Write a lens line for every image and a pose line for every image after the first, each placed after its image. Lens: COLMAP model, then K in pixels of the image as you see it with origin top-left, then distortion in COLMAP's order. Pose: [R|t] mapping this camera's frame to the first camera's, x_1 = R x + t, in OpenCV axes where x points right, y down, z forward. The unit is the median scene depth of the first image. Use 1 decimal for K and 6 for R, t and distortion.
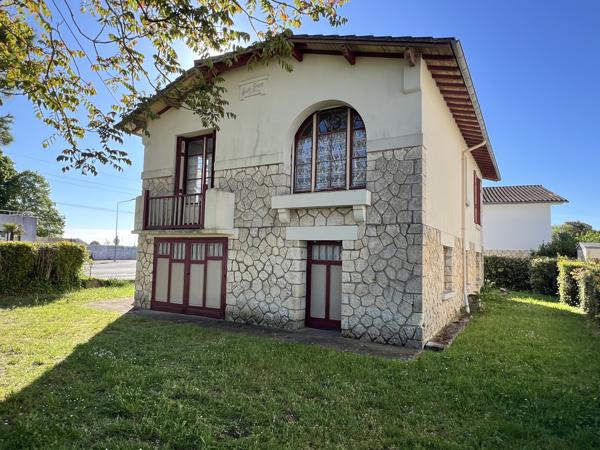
lens RADIAL K [[365.7, 0, 300.0], [0, 365.7, 225.0], [0, 0, 1]] dist [0.000338, -0.000517]
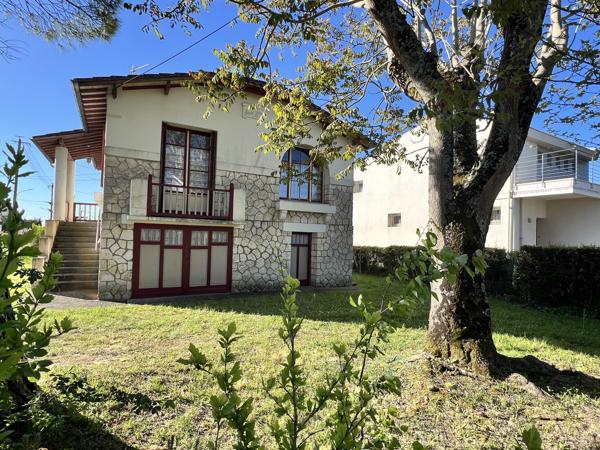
lens RADIAL K [[365.7, 0, 300.0], [0, 365.7, 225.0], [0, 0, 1]] dist [0.000338, -0.000517]
pose [[0.482297, 0.021353, 0.875748, -1.189676], [-0.084223, 0.996202, 0.022094, -0.020289], [-0.871950, -0.084414, 0.482263, 0.202200]]
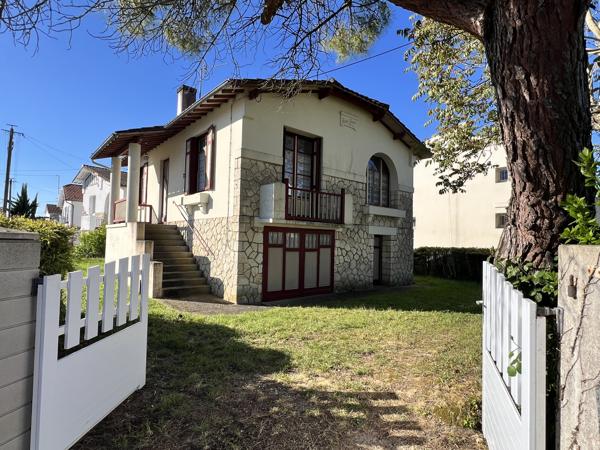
lens RADIAL K [[365.7, 0, 300.0], [0, 365.7, 225.0], [0, 0, 1]] dist [0.000338, -0.000517]
pose [[0.297868, 0.026989, 0.954225, -1.483877], [-0.092340, 0.995727, 0.000662, 0.026353], [-0.950130, -0.088311, 0.299088, 0.737016]]
